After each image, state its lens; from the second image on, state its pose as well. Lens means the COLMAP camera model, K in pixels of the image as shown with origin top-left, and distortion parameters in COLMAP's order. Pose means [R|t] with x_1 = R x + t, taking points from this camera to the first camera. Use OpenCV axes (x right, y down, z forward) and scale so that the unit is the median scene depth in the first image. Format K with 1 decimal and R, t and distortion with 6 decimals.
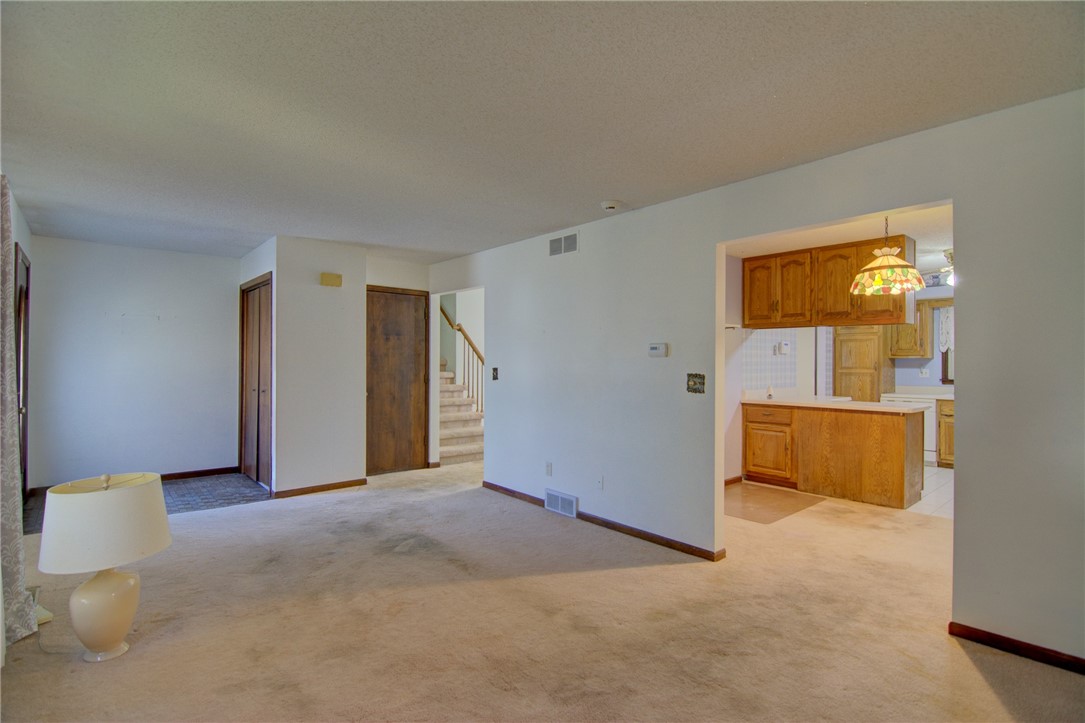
lens RADIAL K [[524.8, 0, 546.7], [0, 524.8, 357.9], [0, 0, 1]] dist [0.003059, -0.012526]
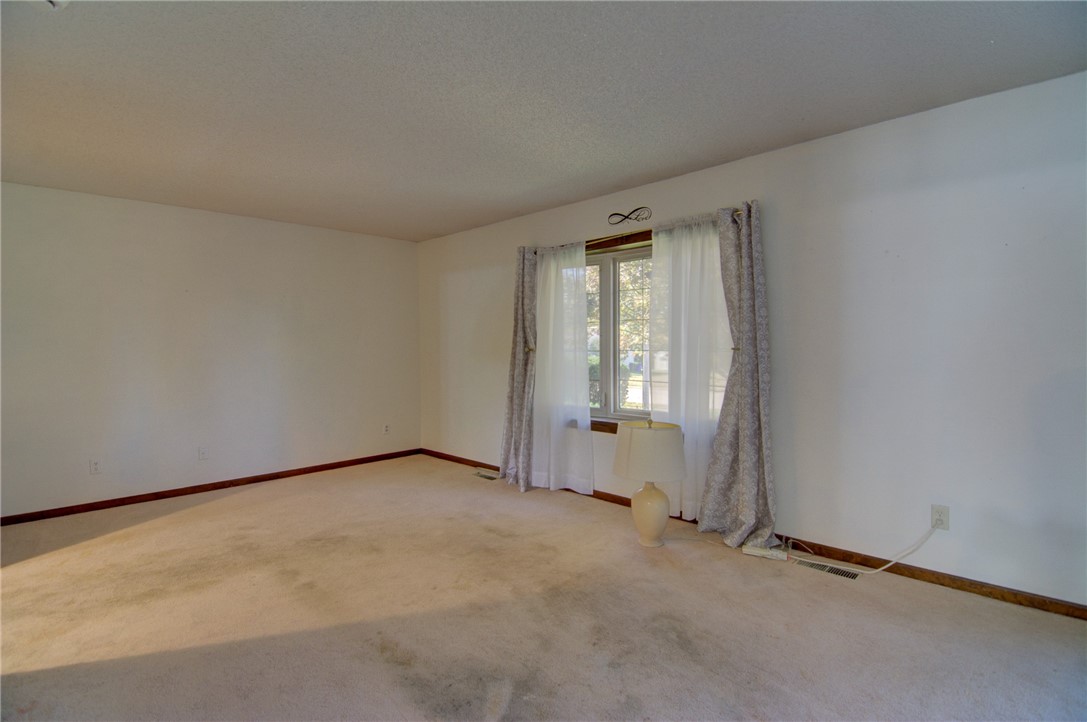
lens RADIAL K [[525.8, 0, 547.7], [0, 525.8, 357.4], [0, 0, 1]] dist [0.003059, -0.012526]
pose [[-0.996826, 0.006337, -0.079364, -0.371047], [0.005532, 0.999931, 0.010354, 0.028087], [0.079424, 0.009883, -0.996792, 1.998193]]
